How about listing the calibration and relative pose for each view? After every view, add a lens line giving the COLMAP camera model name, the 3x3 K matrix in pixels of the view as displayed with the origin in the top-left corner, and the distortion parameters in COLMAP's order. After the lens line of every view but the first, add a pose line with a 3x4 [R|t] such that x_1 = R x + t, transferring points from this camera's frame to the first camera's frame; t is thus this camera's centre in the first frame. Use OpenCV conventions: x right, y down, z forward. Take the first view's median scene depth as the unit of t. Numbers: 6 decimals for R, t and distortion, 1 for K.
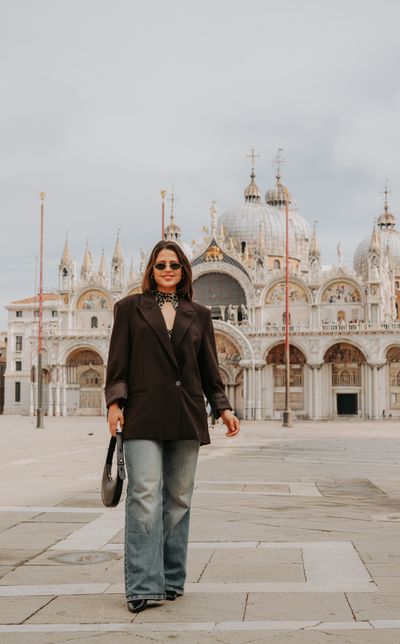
lens RADIAL K [[1152.3, 0, 195.5], [0, 1152.3, 315.7], [0, 0, 1]] dist [-0.026396, 0.000000]
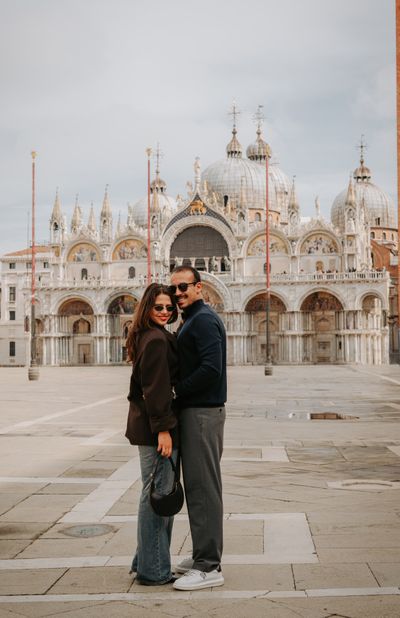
lens RADIAL K [[1105.6, 0, 189.5], [0, 1105.6, 299.1], [0, 0, 1]] dist [-0.031565, 0.000000]
pose [[0.999931, -0.009061, 0.007428, 0.000289], [0.008815, 0.999433, 0.032490, -0.003385], [-0.007718, -0.032422, 0.999444, -0.007916]]
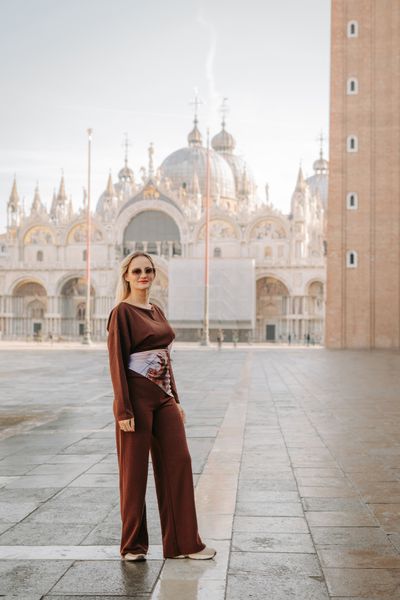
lens RADIAL K [[985.2, 0, 203.5], [0, 985.2, 301.1], [0, 0, 1]] dist [0.009801, 0.000000]
pose [[0.999860, 0.008578, 0.014393, 0.052604], [-0.009217, 0.998946, 0.044974, 0.005347], [-0.013992, -0.045100, 0.998884, 0.085870]]
